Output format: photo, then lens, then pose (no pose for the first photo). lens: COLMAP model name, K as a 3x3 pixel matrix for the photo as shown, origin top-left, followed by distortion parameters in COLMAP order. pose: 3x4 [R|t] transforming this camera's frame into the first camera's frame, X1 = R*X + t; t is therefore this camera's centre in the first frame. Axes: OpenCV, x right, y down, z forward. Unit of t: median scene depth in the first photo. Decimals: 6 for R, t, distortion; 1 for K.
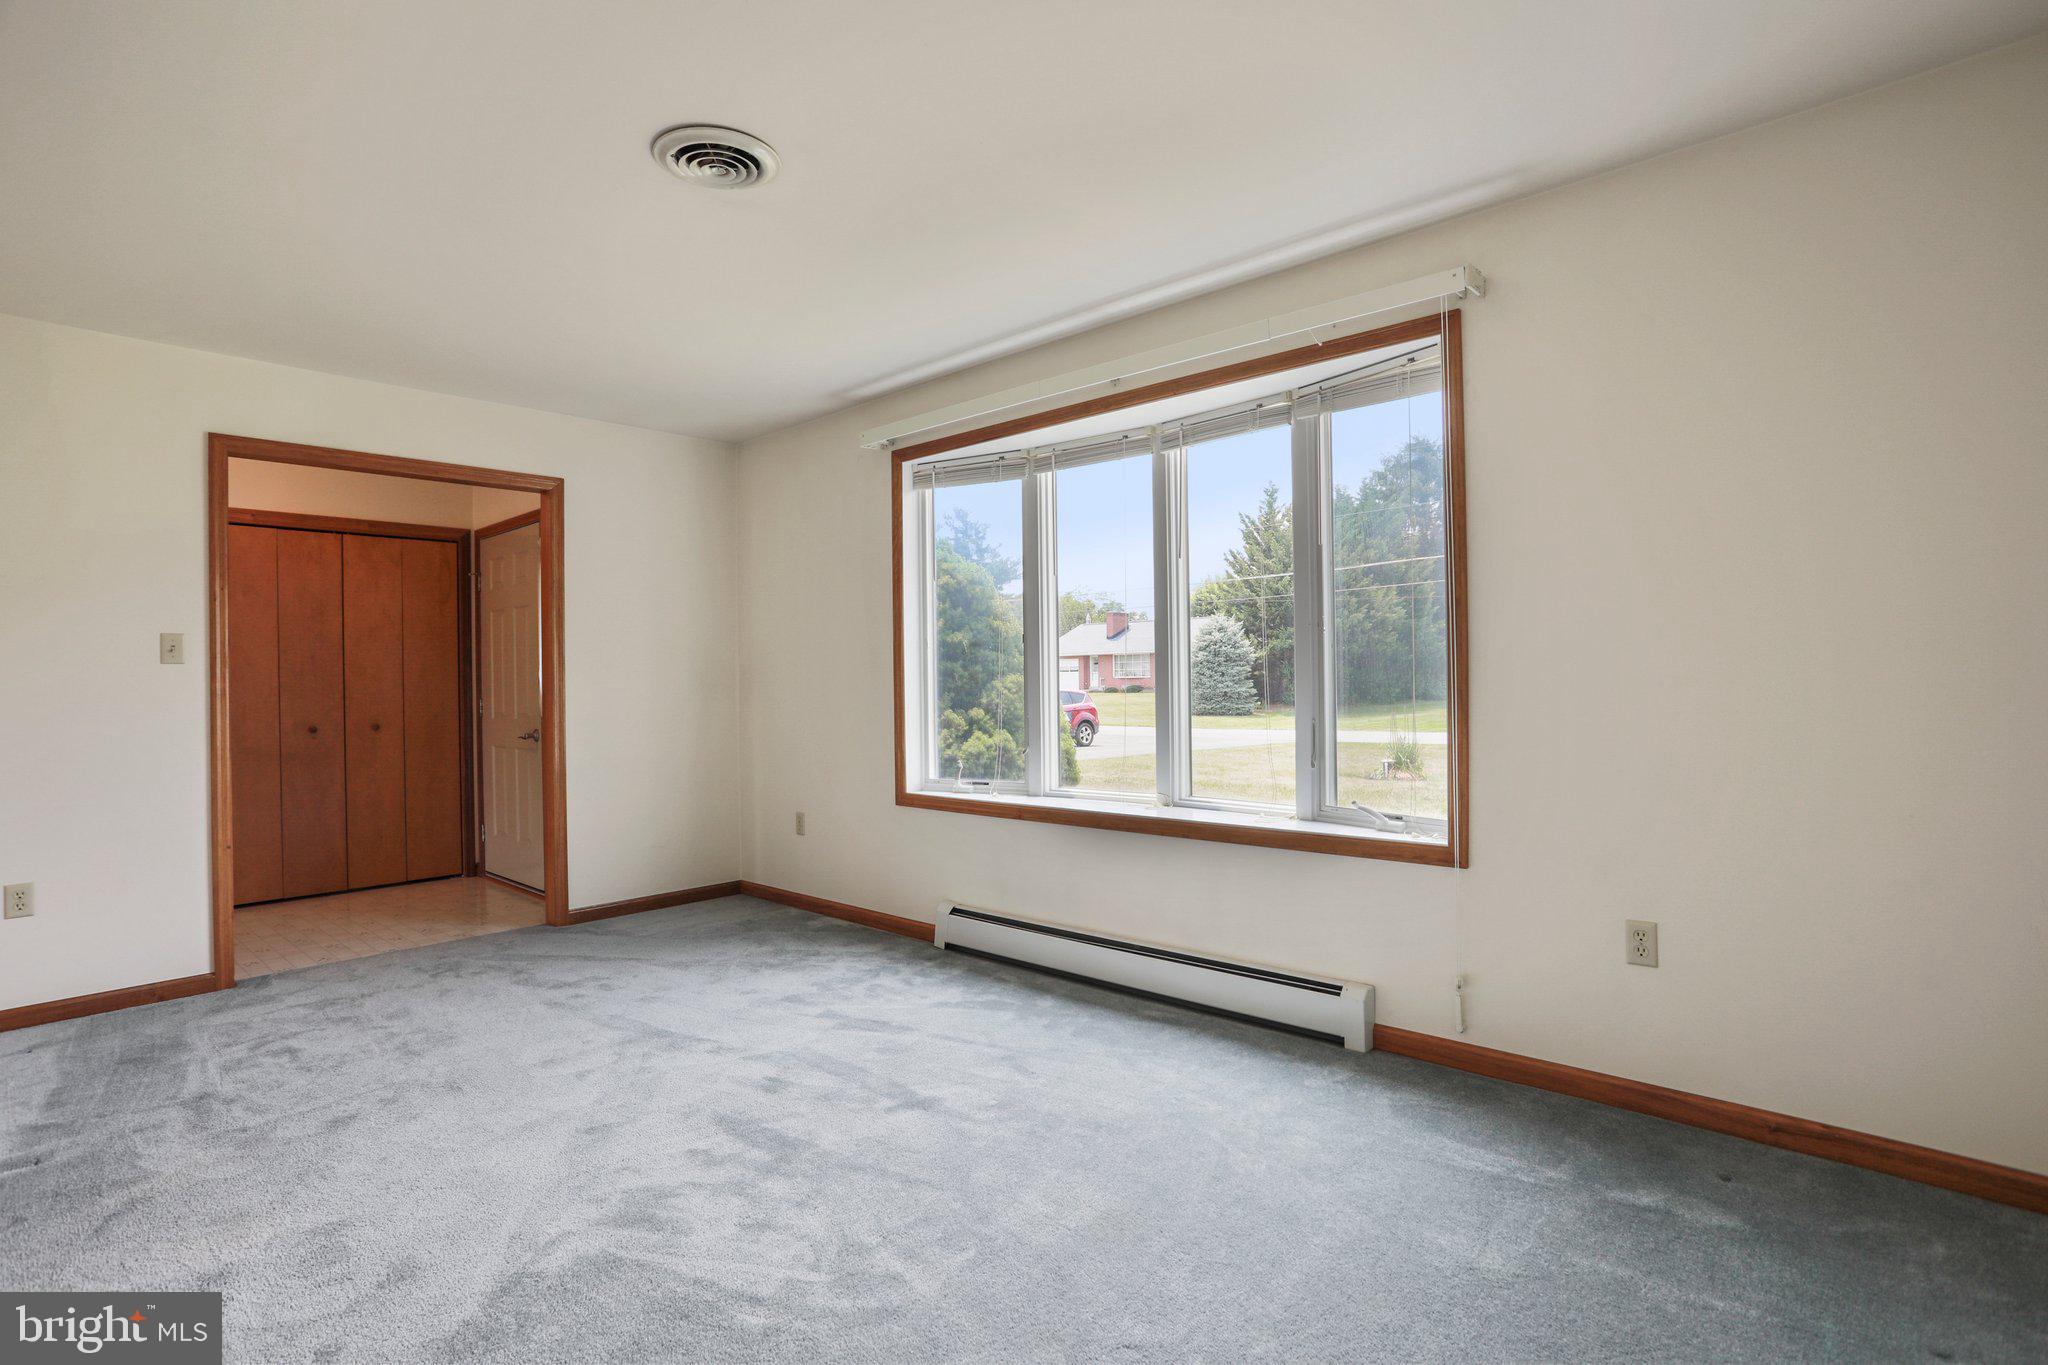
lens RADIAL K [[992.4, 0, 1033.2], [0, 992.4, 690.1], [0, 0, 1]] dist [-0.029973, 0.012878]
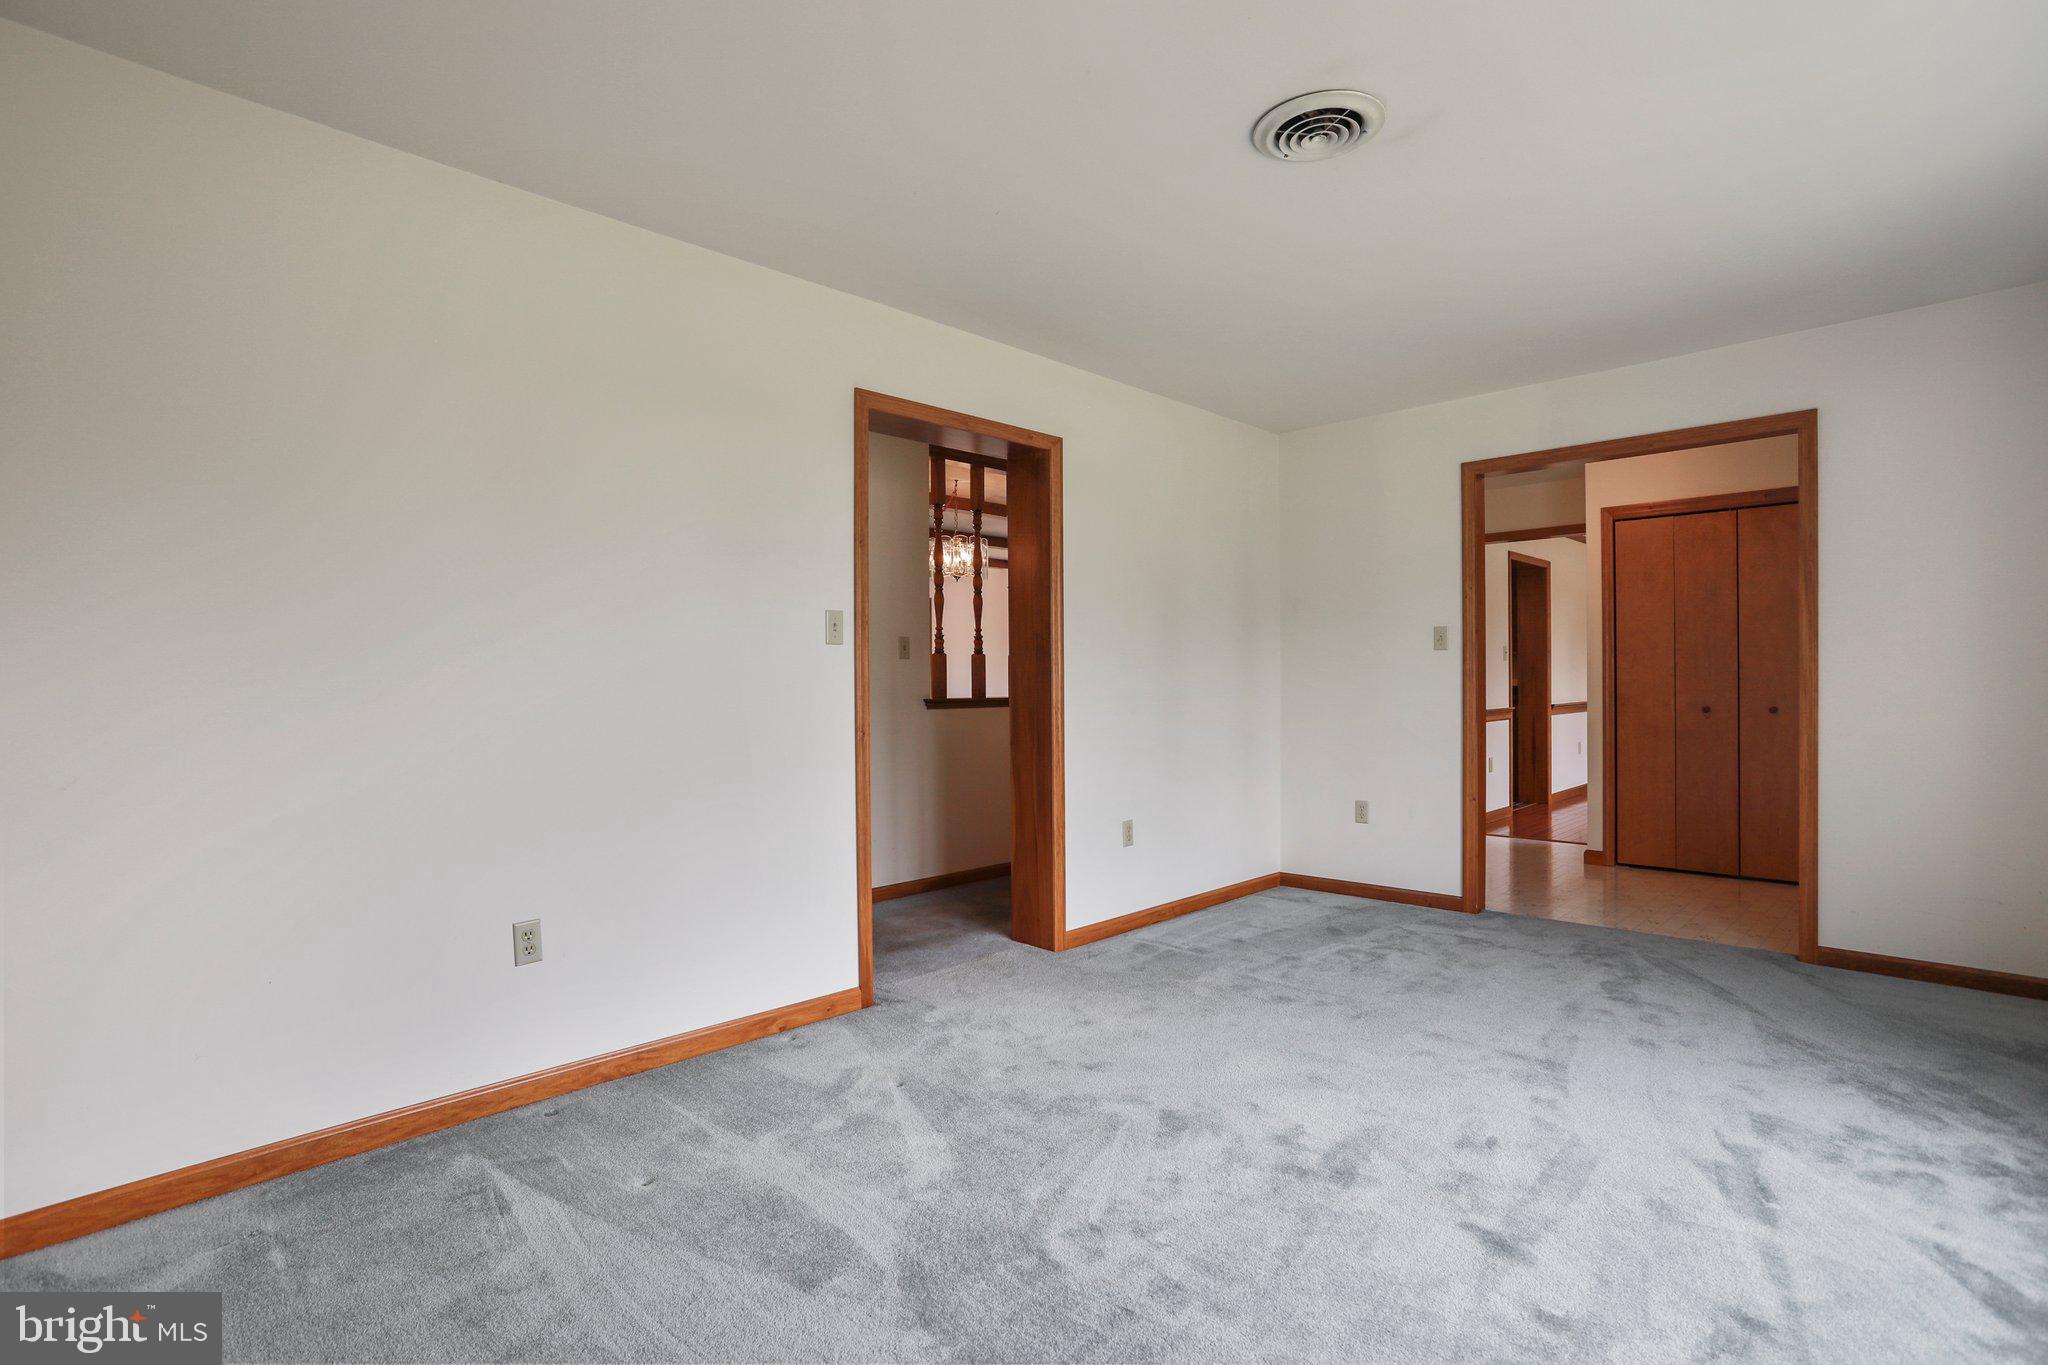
lens RADIAL K [[992.4, 0, 1021.2], [0, 992.4, 684.4], [0, 0, 1]] dist [-0.029973, 0.012878]
pose [[-0.028037, 0.018913, -0.999428, 0.498483], [-0.000687, 0.999820, 0.018940, -0.006748], [0.999607, 0.001217, -0.028019, 0.546978]]
